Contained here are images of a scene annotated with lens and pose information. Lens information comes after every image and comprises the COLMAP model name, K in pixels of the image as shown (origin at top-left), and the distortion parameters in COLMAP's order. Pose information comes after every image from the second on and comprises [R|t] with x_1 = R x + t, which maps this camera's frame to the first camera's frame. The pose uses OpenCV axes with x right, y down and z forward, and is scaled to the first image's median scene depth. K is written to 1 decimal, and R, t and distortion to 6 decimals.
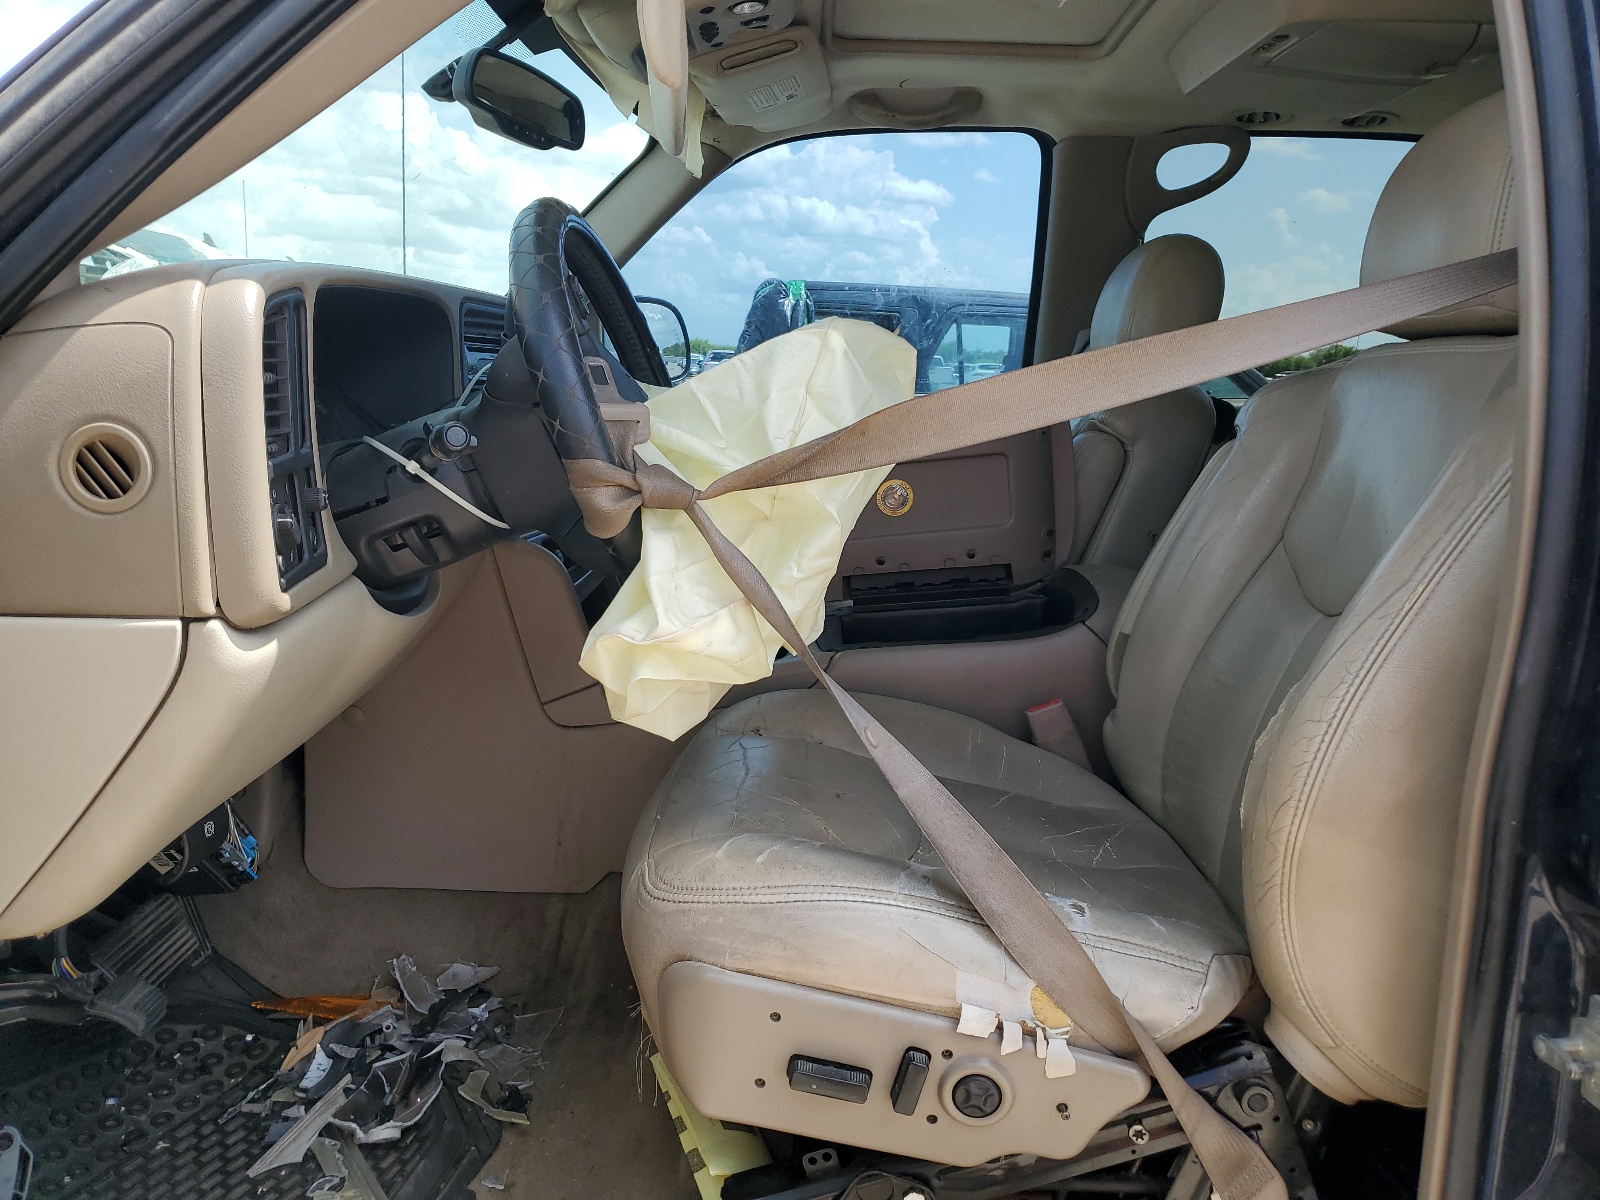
lens RADIAL K [[1198.4, 0, 800.0], [0, 1198.4, 600.0], [0, 0, 1]] dist [0.003846, 0.001809]
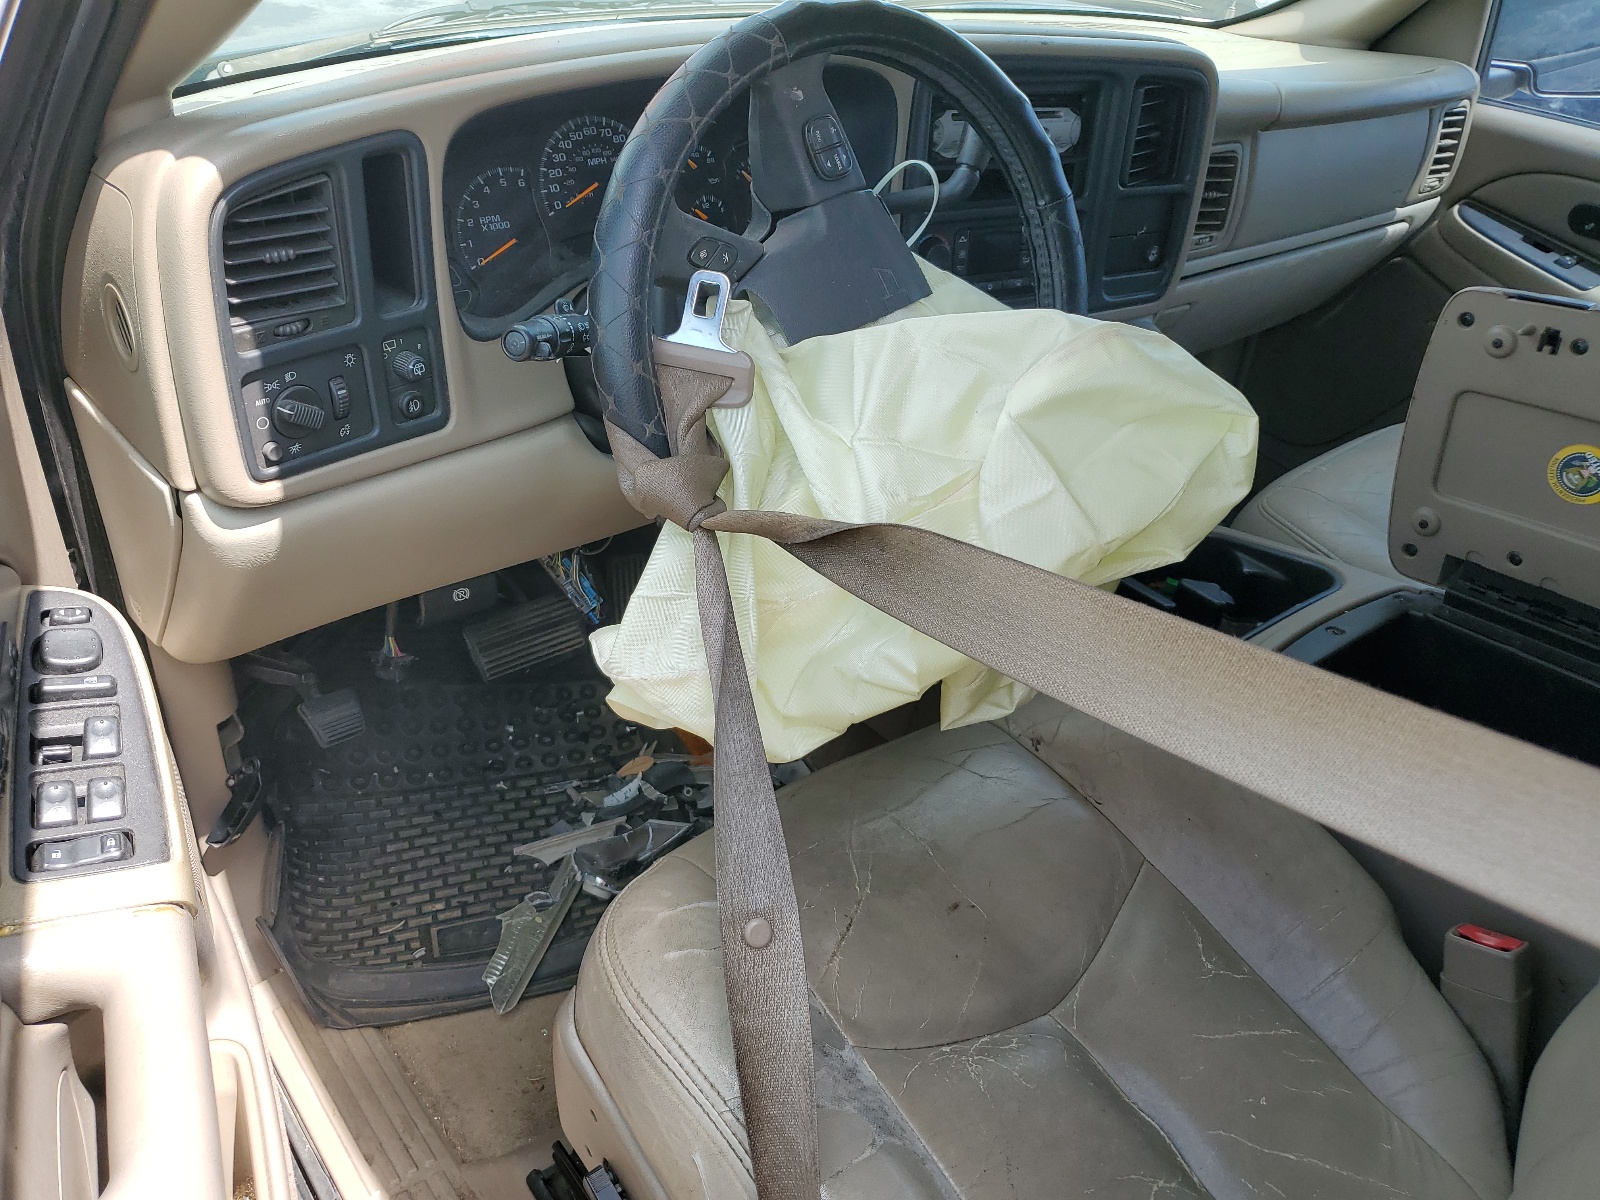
lens RADIAL K [[1198.4, 0, 800.0], [0, 1198.4, 600.0], [0, 0, 1]] dist [0.003846, 0.001809]
pose [[0.634010, 0.452471, -0.627137, 0.387249], [-0.209636, 0.881157, 0.423809, -0.332399], [0.744368, -0.137228, 0.653517, 0.523475]]
